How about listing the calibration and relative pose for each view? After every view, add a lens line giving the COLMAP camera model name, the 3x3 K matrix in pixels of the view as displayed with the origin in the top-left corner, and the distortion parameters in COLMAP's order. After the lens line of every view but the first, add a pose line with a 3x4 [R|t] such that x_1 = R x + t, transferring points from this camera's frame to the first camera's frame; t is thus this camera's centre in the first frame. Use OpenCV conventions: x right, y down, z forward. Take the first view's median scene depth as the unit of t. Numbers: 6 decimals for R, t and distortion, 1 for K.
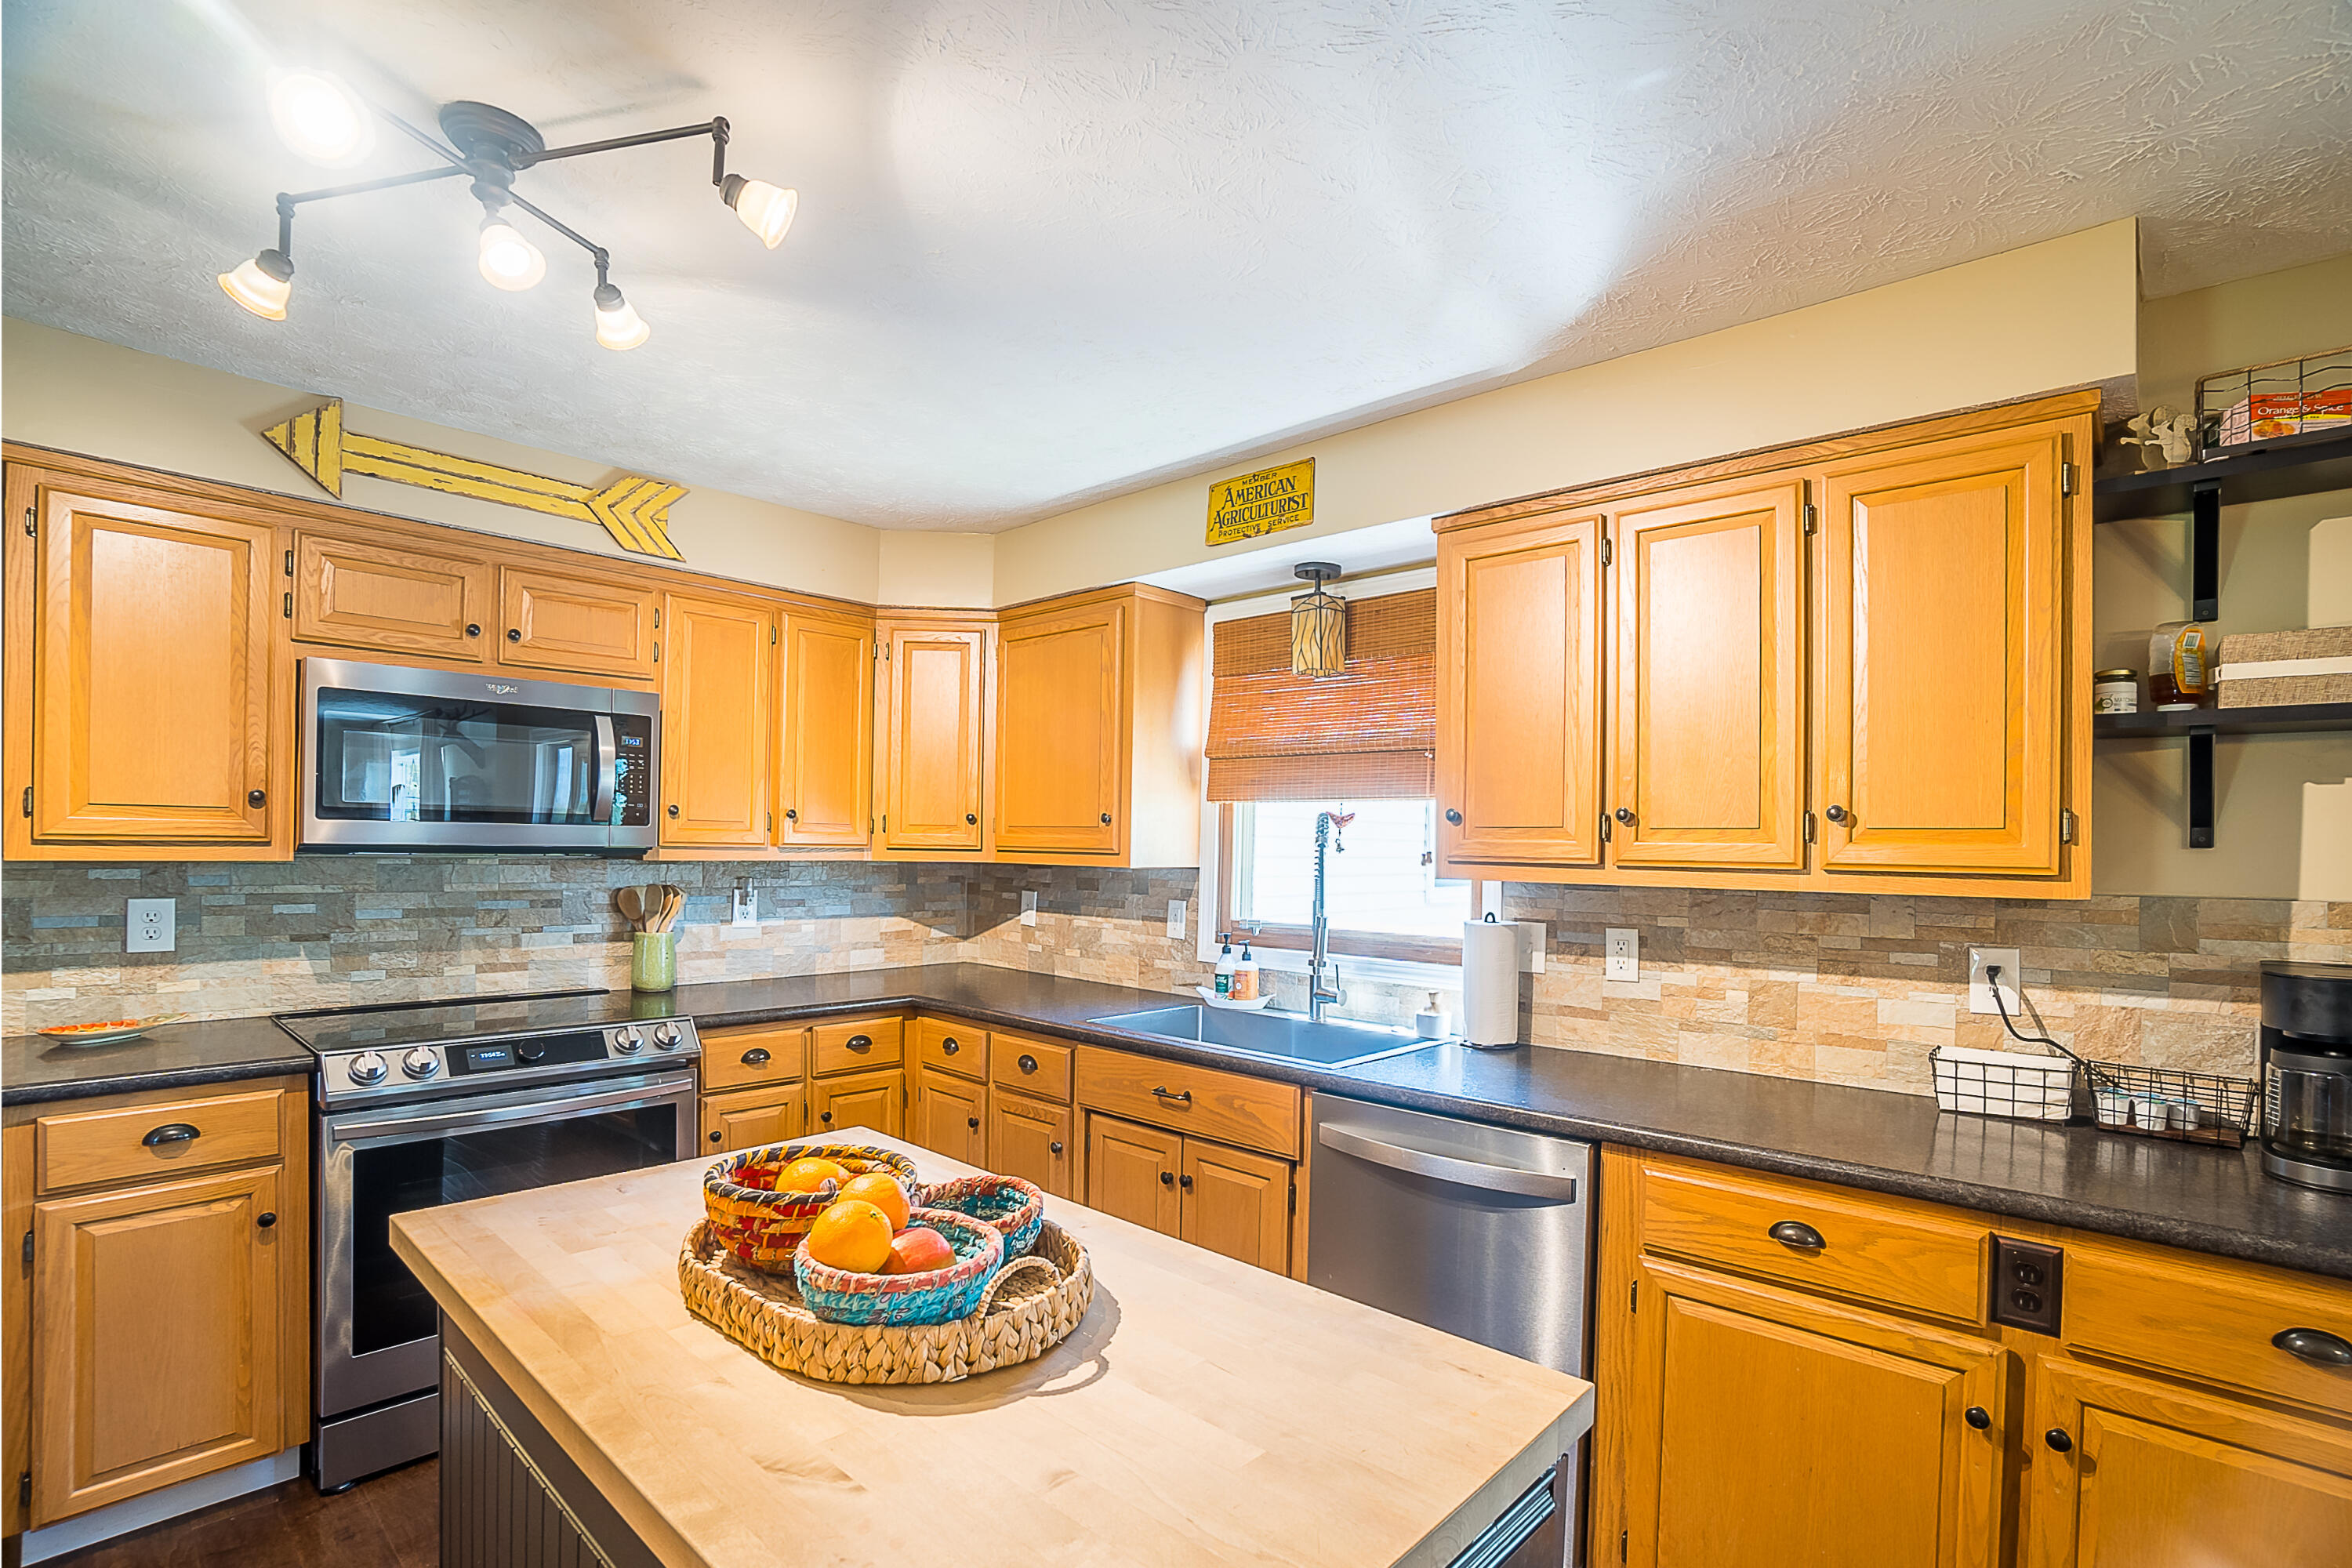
lens RADIAL K [[1070.4, 0, 1179.7], [0, 1070.4, 833.9], [0, 0, 1]] dist [-0.068367, 0.027402]
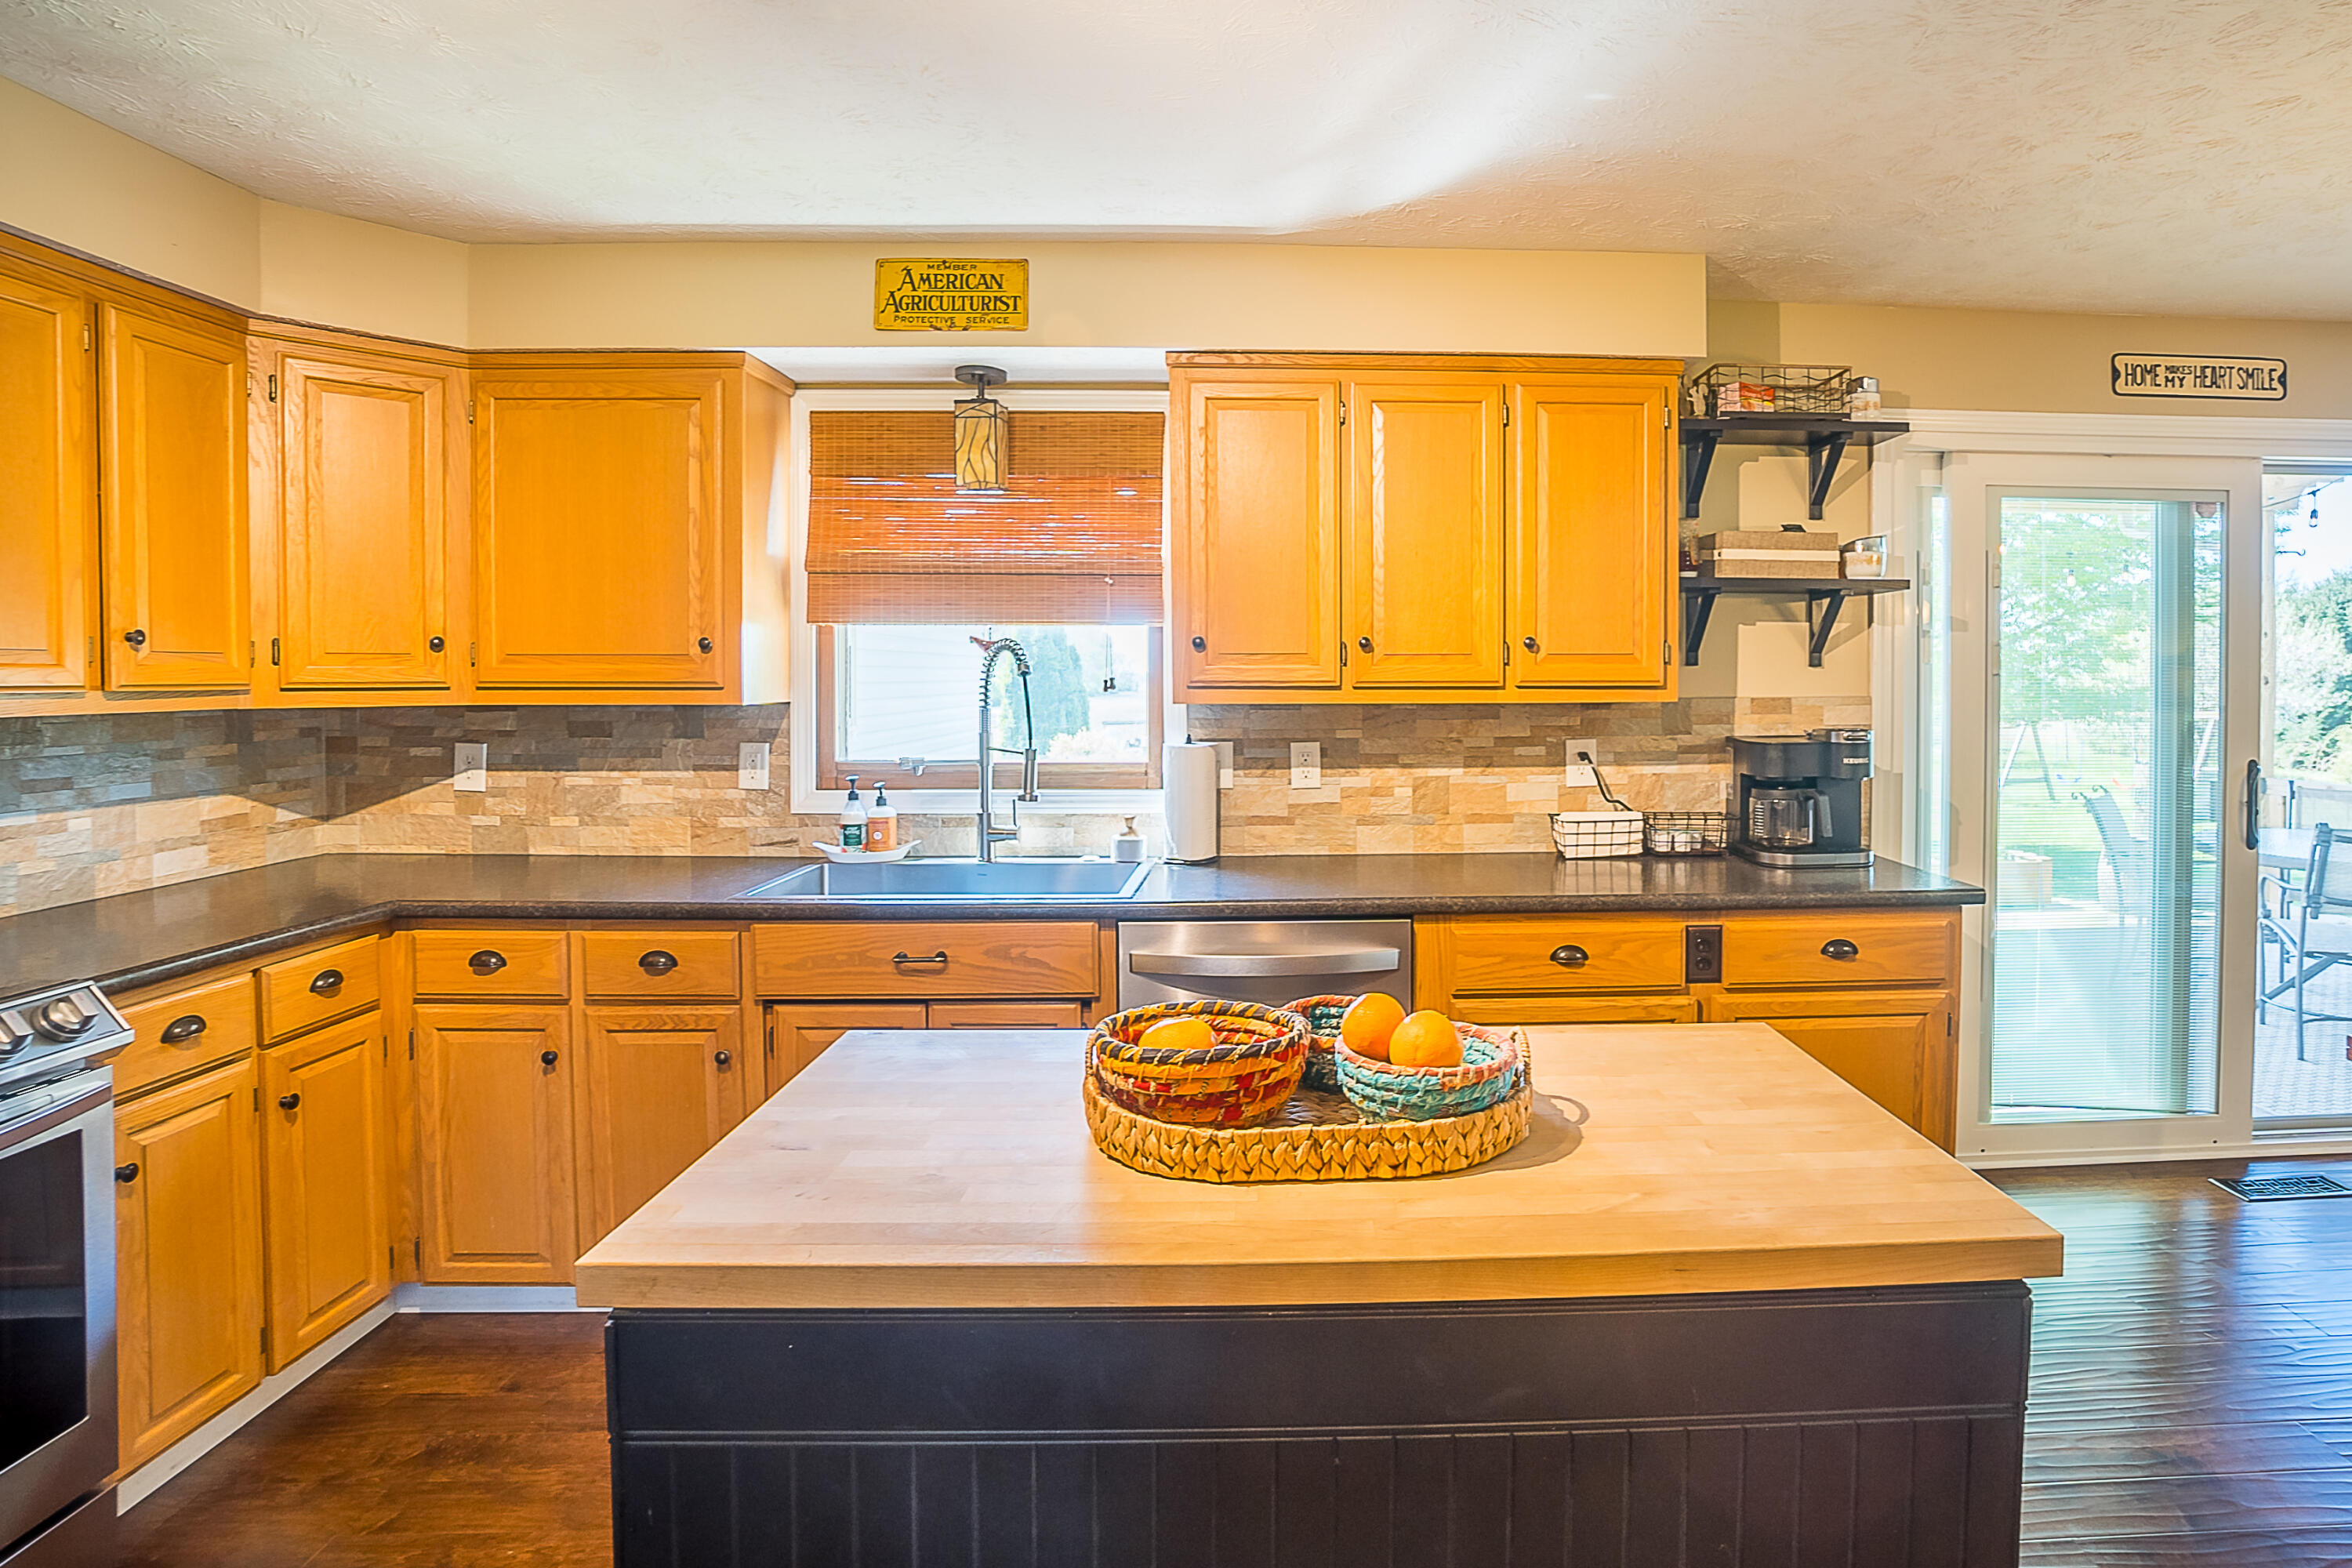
lens RADIAL K [[1258.6, 0, 1180.9], [0, 1258.6, 684.0], [0, 0, 1]] dist [-0.049259, 0.014944]
pose [[0.735269, -0.023245, 0.677376, -0.540811], [0.006330, 0.999604, 0.027431, -0.009782], [-0.677745, -0.015881, 0.735125, 0.092487]]
